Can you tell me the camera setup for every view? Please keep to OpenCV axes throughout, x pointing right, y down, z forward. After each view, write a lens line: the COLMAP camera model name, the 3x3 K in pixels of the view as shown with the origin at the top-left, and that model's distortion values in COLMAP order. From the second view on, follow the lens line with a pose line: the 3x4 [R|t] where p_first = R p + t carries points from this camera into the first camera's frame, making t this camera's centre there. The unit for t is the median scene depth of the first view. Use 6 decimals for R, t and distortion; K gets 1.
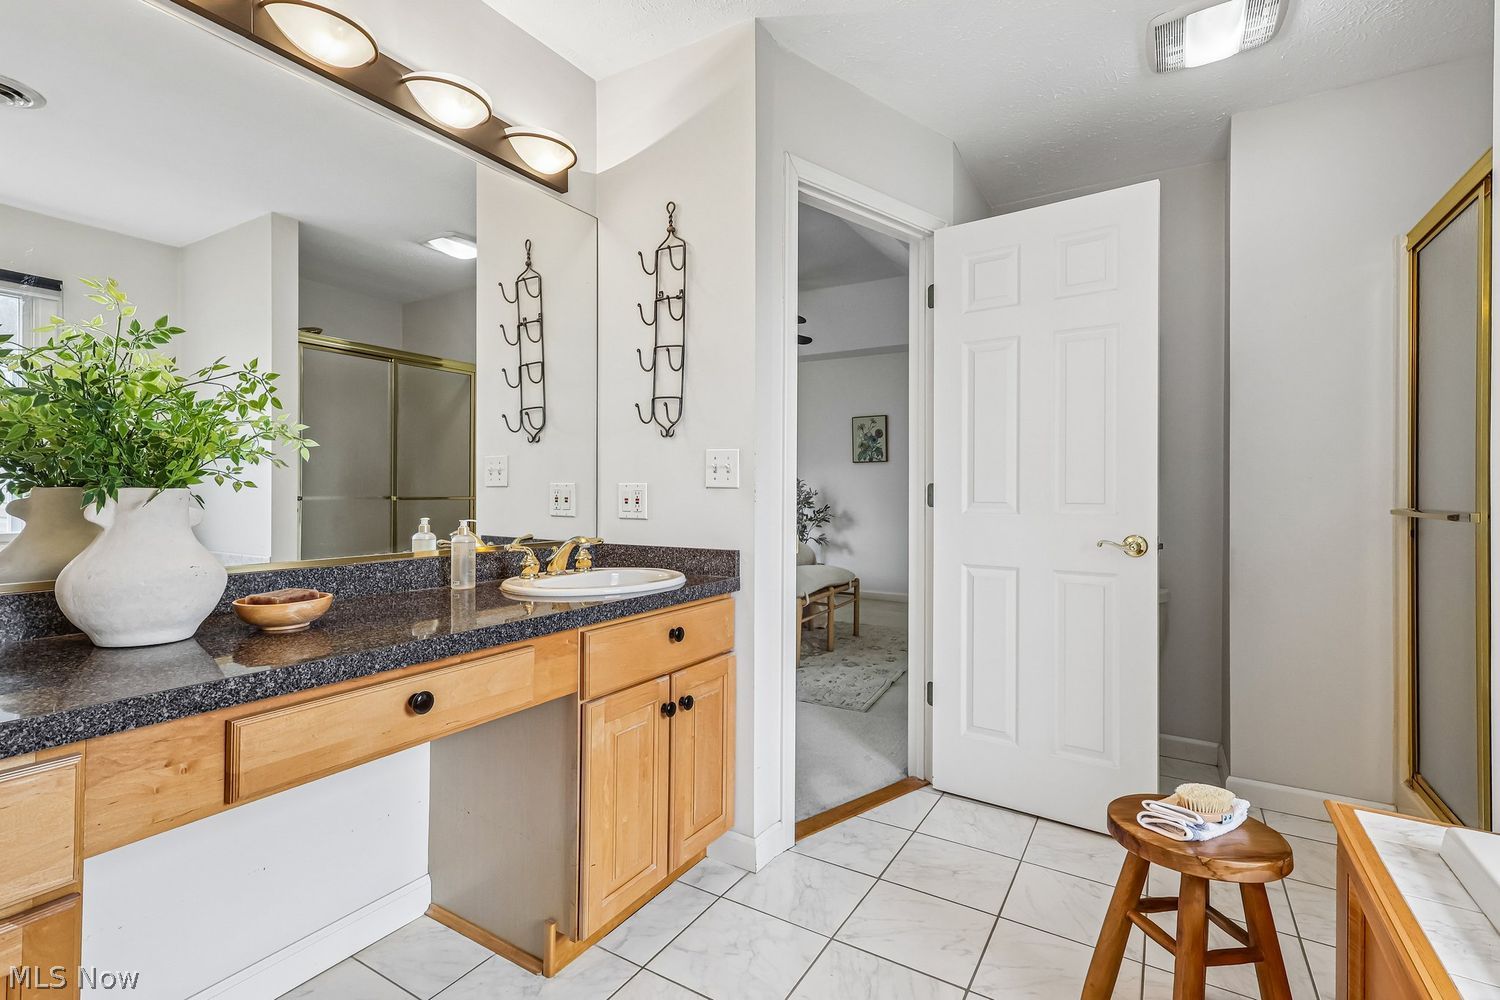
lens RADIAL K [[699.9, 0, 752.1], [0, 699.9, 496.7], [0, 0, 1]] dist [0.012451, 0.003070]
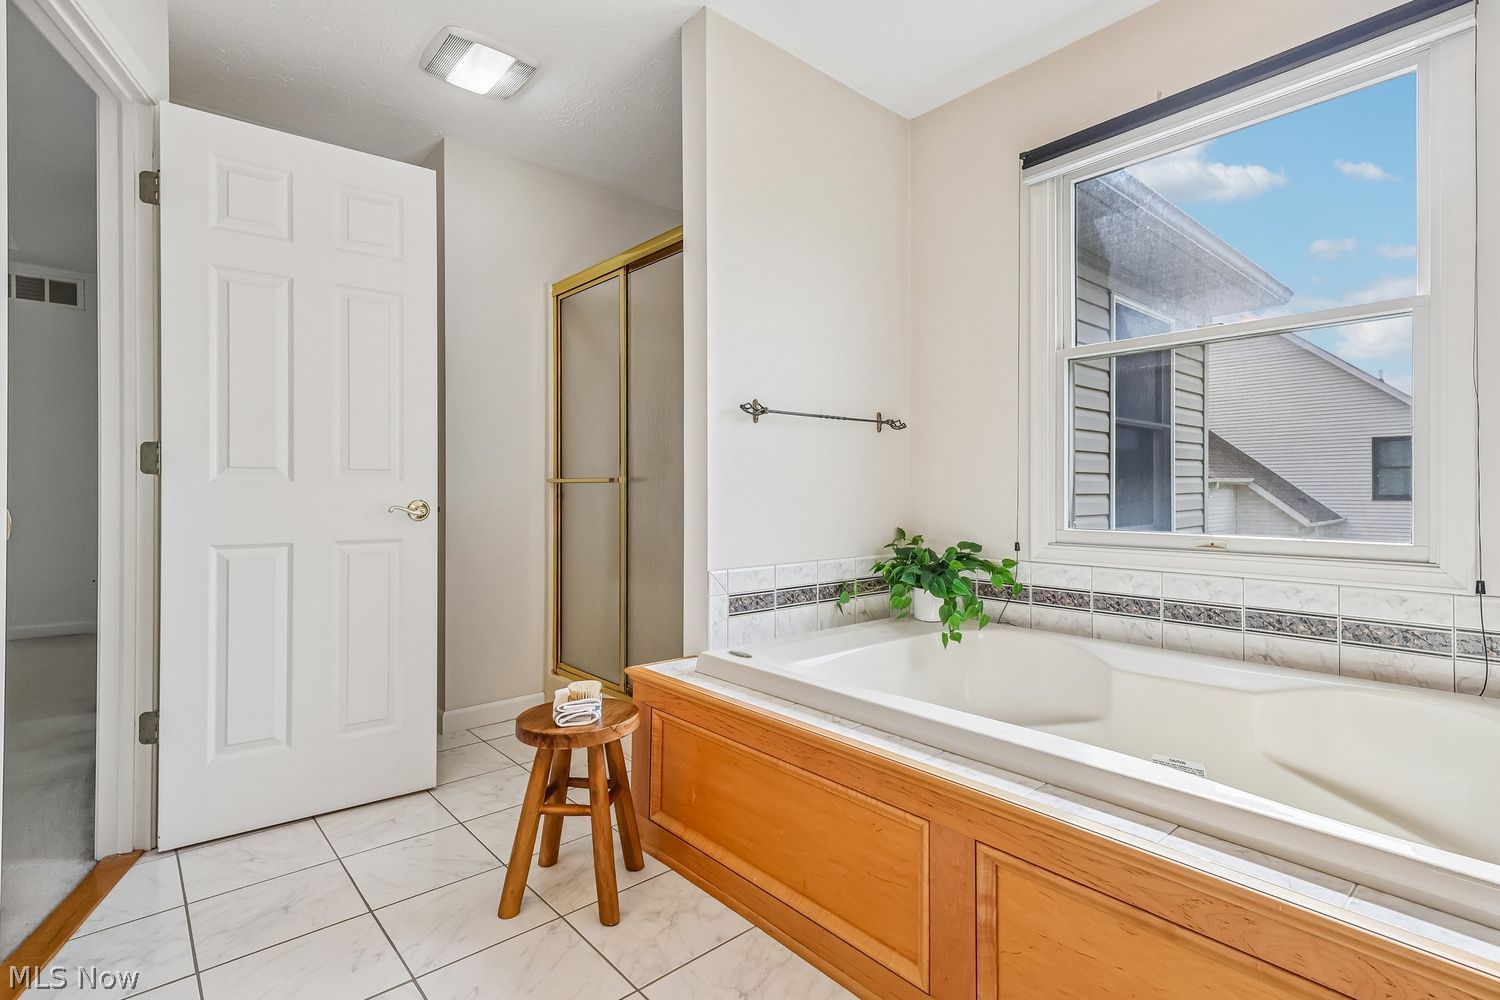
lens RADIAL K [[699.9, 0, 751.3], [0, 699.9, 491.0], [0, 0, 1]] dist [0.012451, 0.003070]
pose [[0.311835, -0.007151, 0.950109, -0.284557], [0.005562, 0.999968, 0.005701, 0.035899], [-0.950120, 0.003506, 0.311865, 0.187879]]
